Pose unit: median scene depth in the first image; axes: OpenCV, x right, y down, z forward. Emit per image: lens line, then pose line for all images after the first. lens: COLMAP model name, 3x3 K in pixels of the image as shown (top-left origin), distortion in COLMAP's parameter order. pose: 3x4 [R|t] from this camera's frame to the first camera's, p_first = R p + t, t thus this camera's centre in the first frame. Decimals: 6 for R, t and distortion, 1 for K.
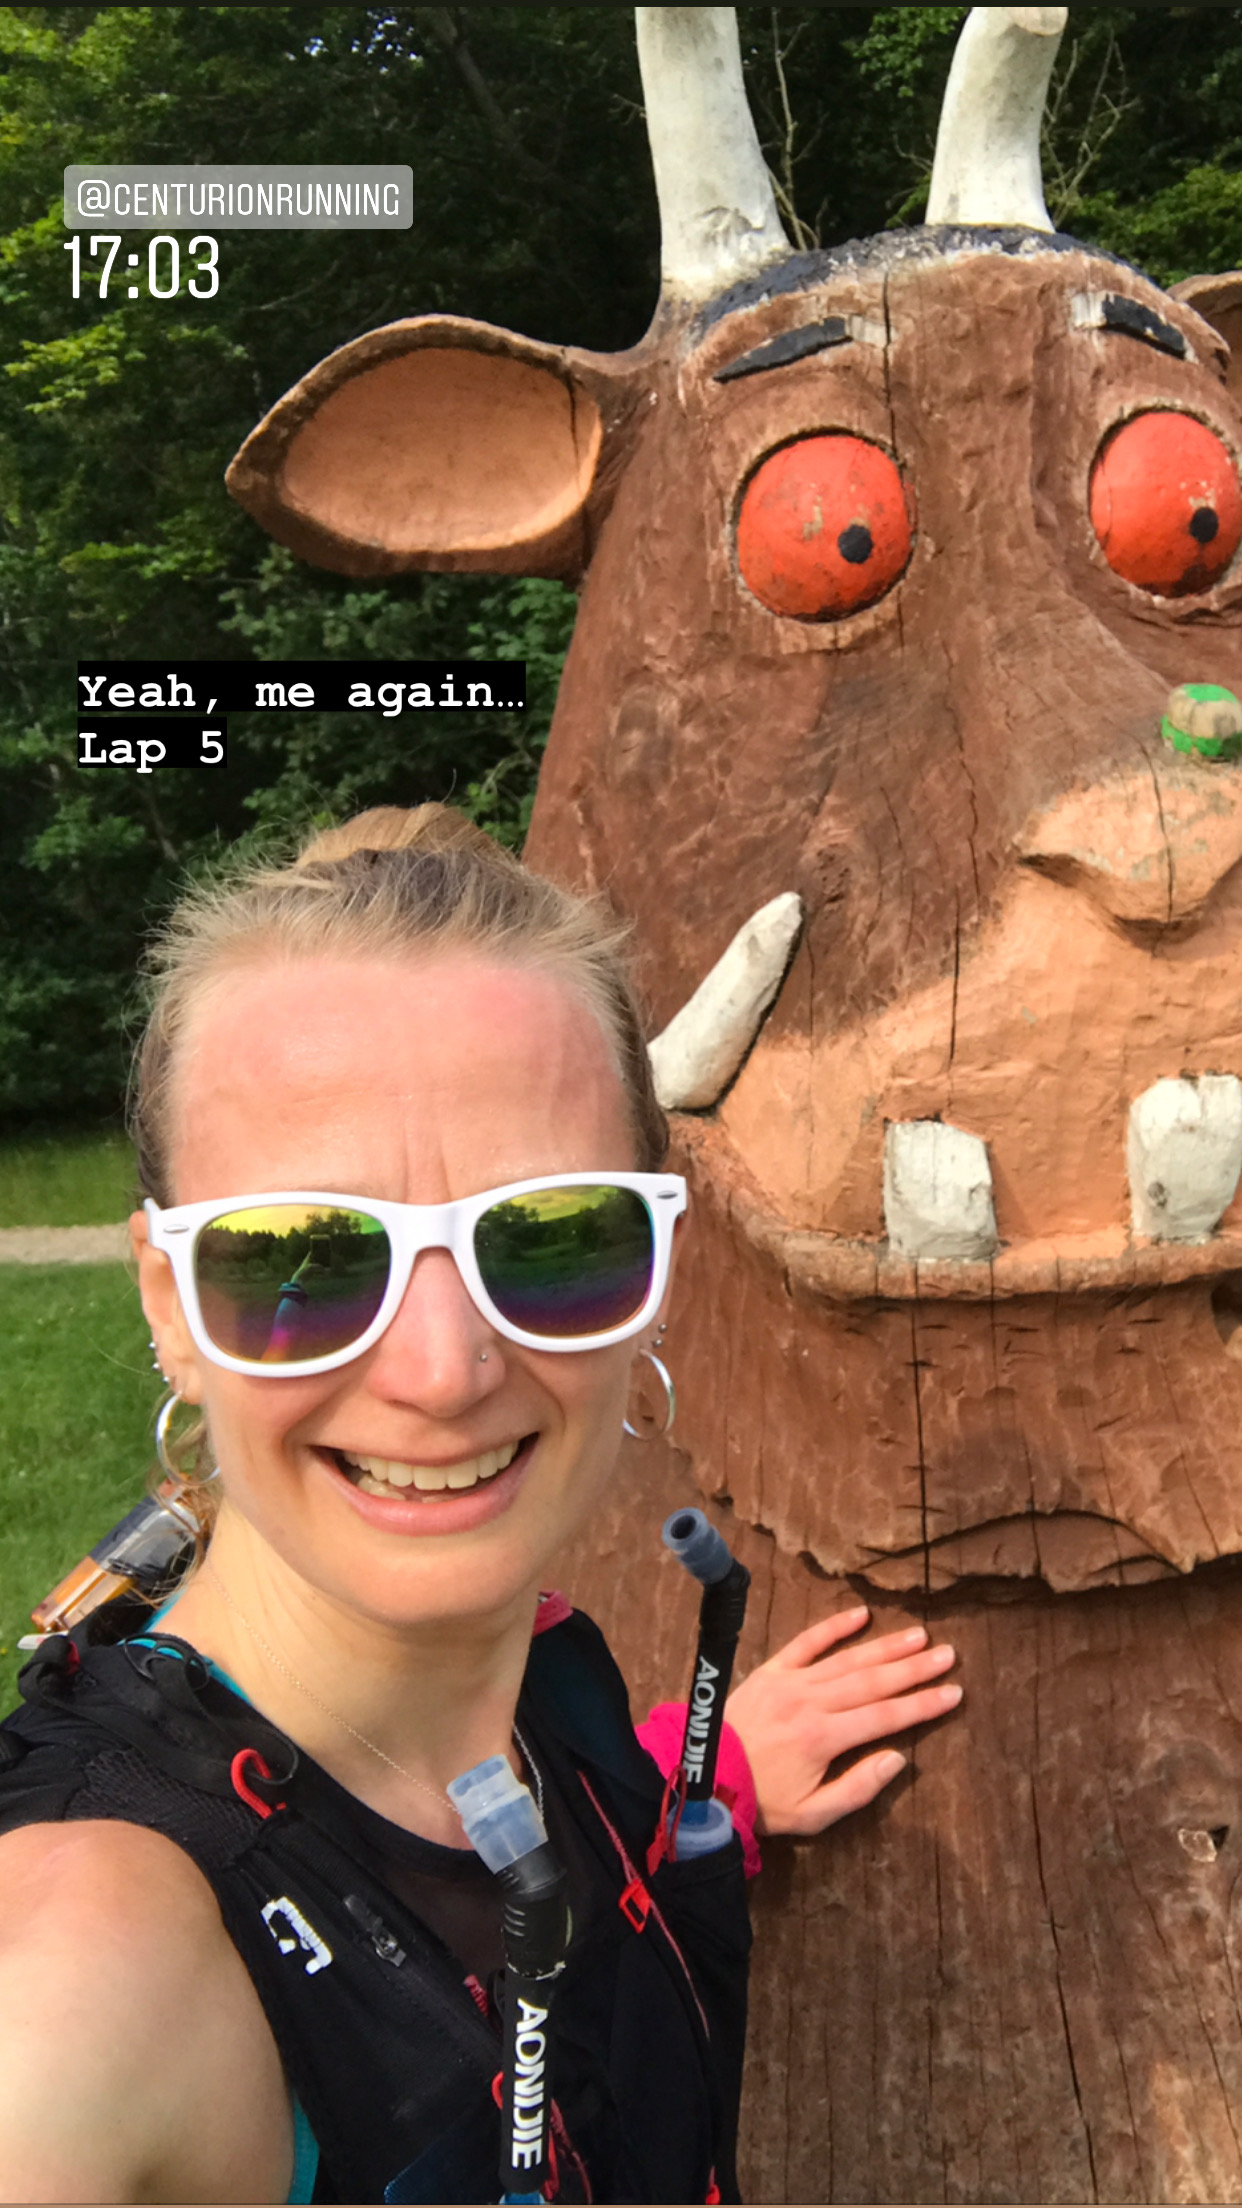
lens RADIAL K [[2157.7, 0, 849.9], [0, 2157.7, 1055.0], [0, 0, 1]] dist [0.021493, 0.000000]
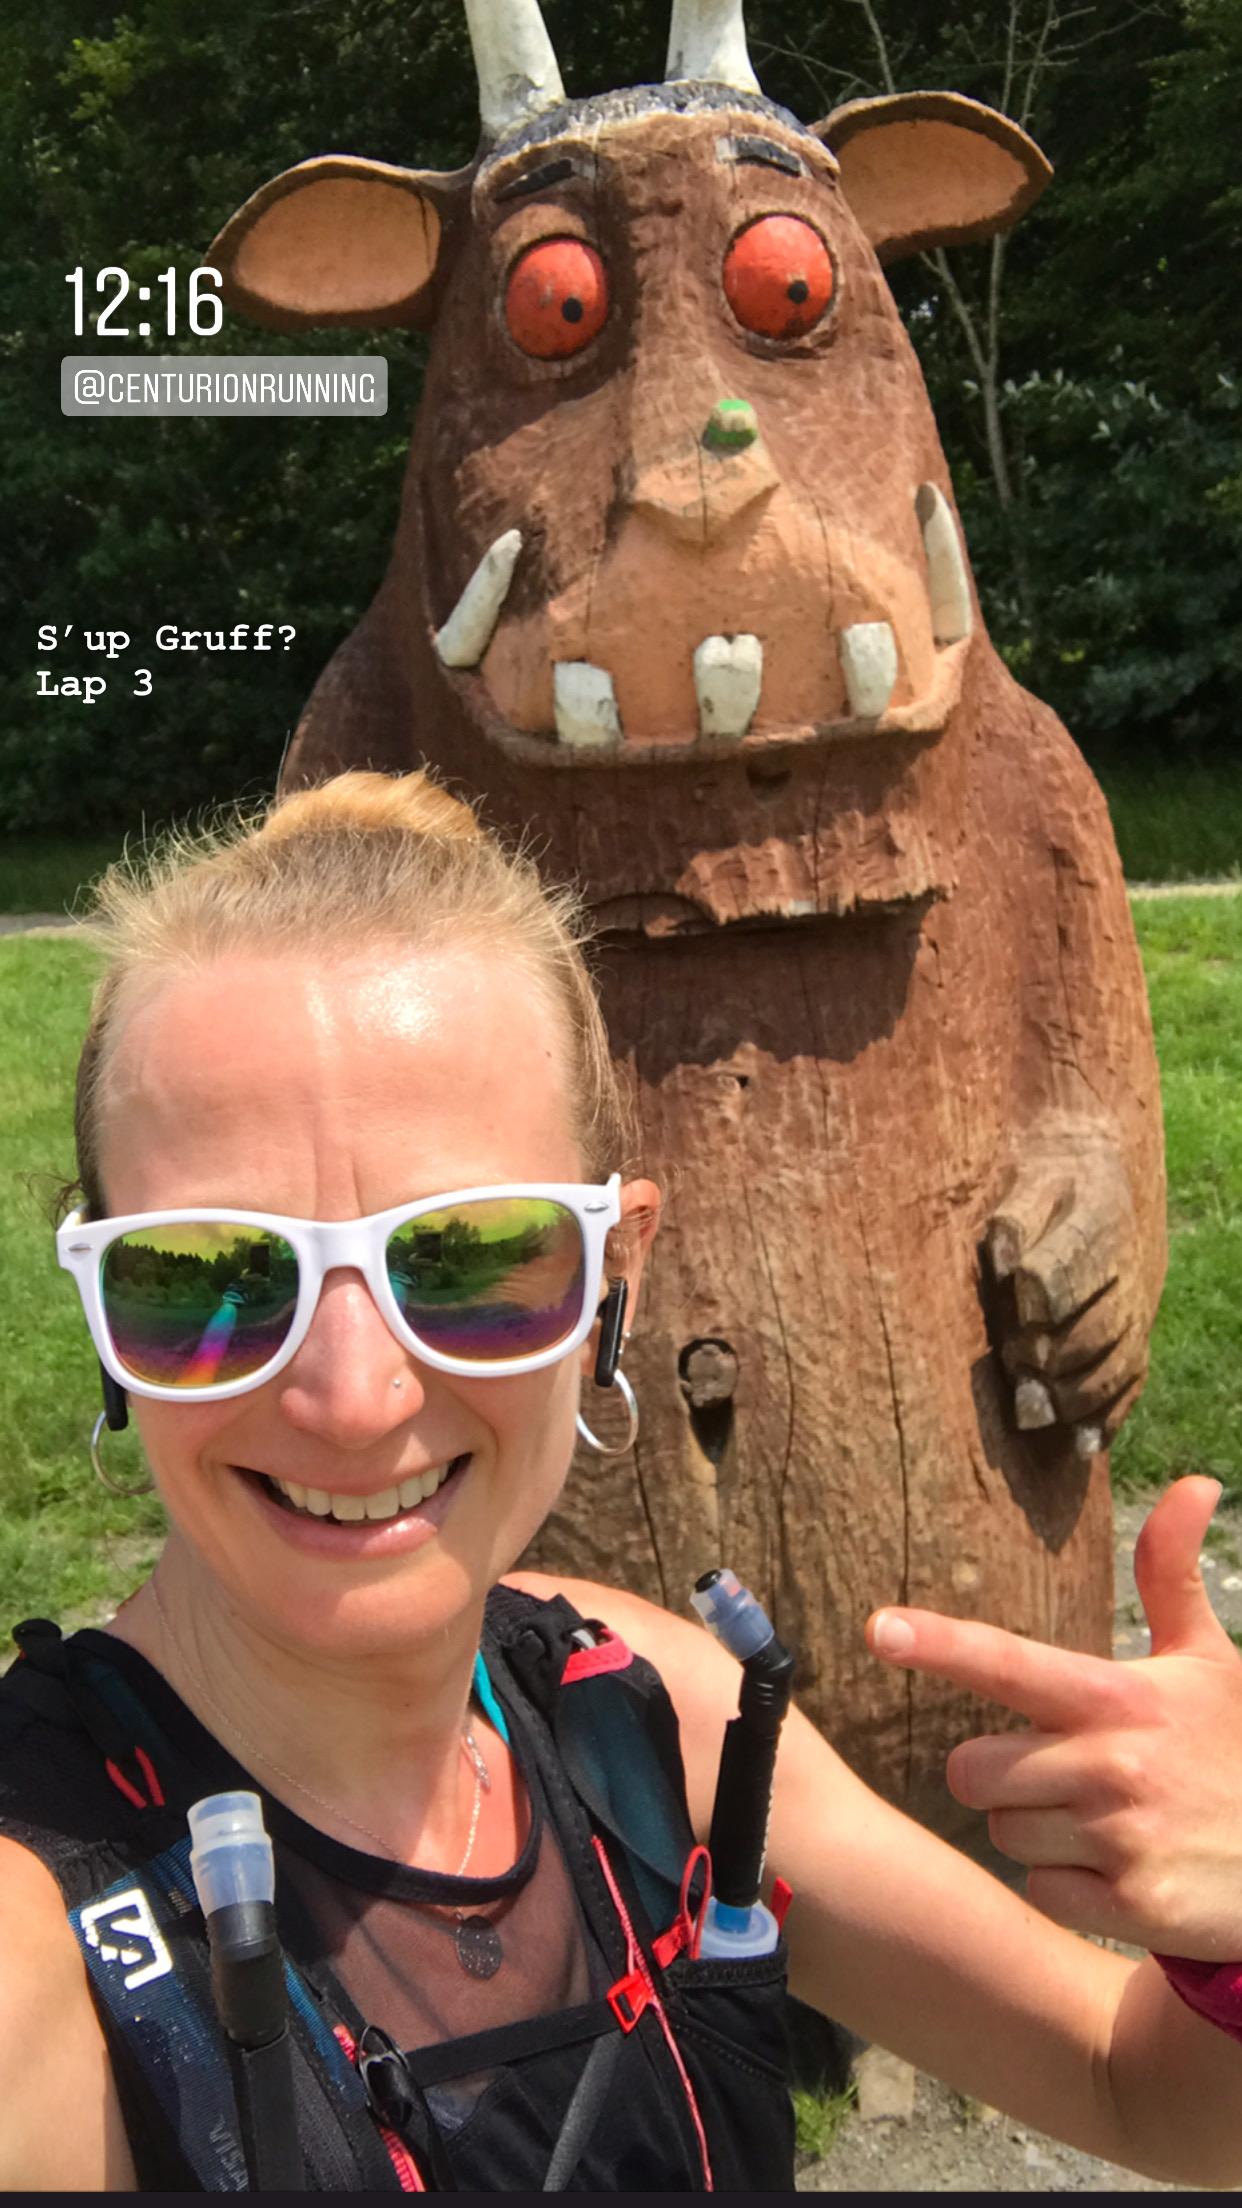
lens RADIAL K [[2272.8, 0, 616.2], [0, 2272.8, 1137.8], [0, 0, 1]] dist [0.007794, 0.000000]
pose [[0.988717, 0.033294, -0.146051, 0.299286], [-0.012692, 0.990101, 0.139780, 0.133167], [0.149259, -0.136349, 0.979352, -0.720951]]
